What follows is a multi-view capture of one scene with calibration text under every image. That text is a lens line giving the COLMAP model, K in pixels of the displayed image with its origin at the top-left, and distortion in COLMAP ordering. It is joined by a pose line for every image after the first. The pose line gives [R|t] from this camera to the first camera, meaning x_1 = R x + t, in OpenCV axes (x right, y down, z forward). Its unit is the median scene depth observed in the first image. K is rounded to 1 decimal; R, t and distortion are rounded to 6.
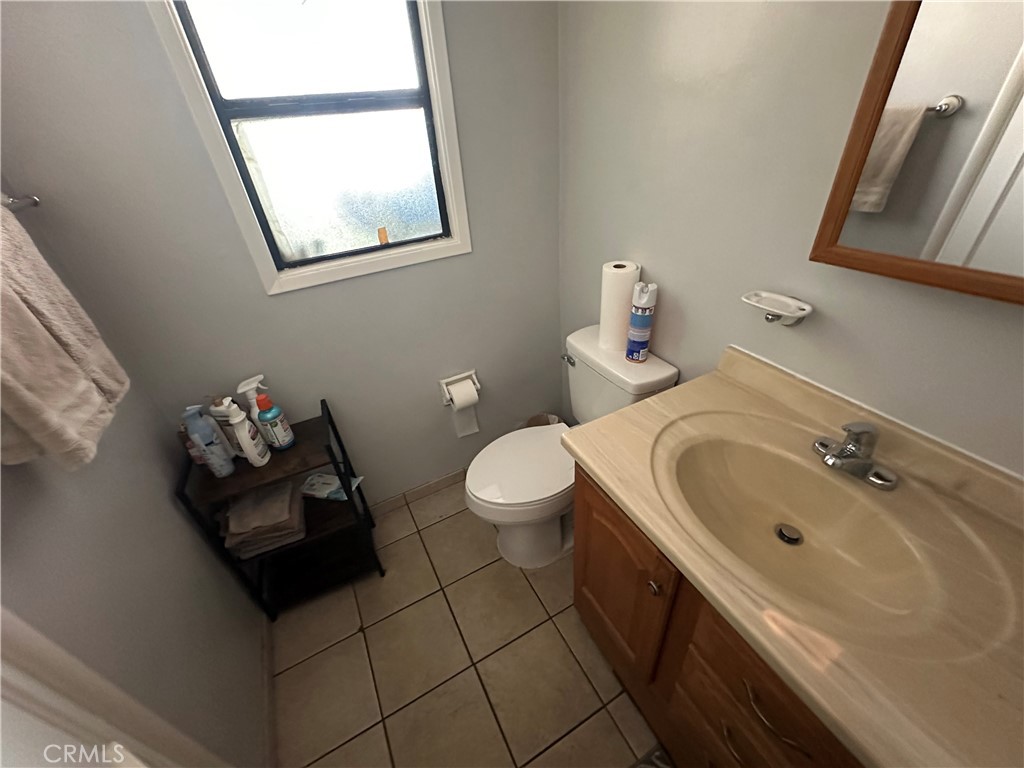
lens RADIAL K [[409.0, 0, 510.9], [0, 409.0, 388.5], [0, 0, 1]] dist [-0.004505, 0.000255]
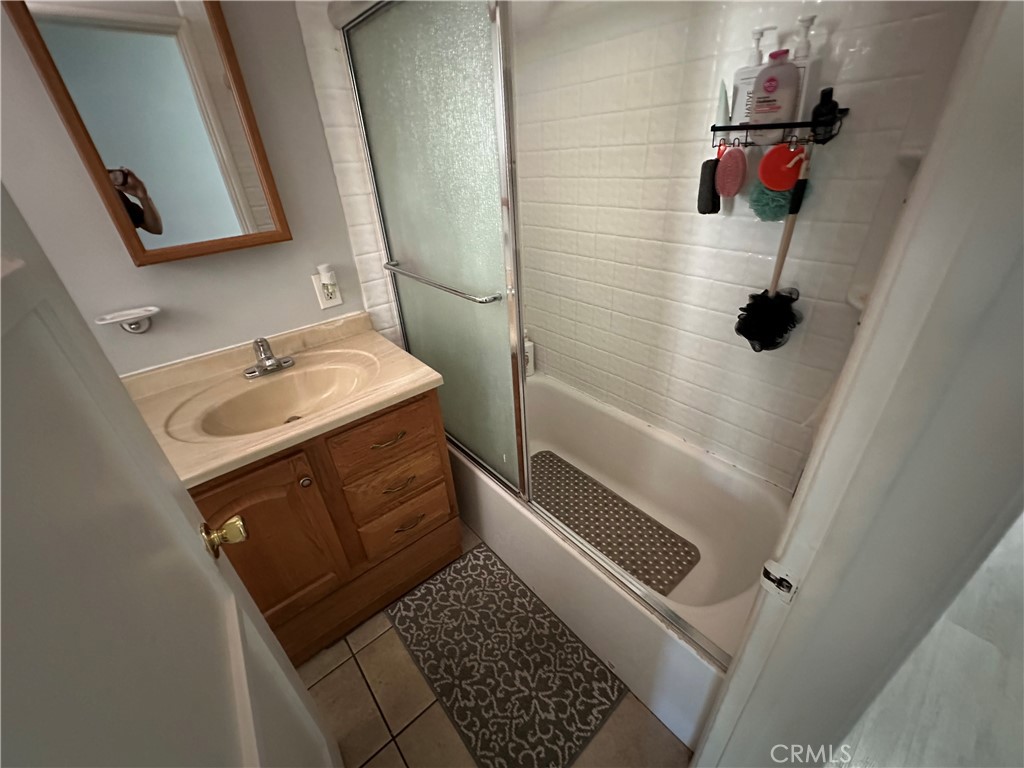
lens RADIAL K [[409.0, 0, 512.2], [0, 409.0, 383.0], [0, 0, 1]] dist [-0.004505, 0.000255]
pose [[-0.210867, -0.403138, 0.890514, -0.860395], [0.599581, 0.666159, 0.443548, 0.083859], [-0.772035, 0.627464, 0.101243, 0.143965]]
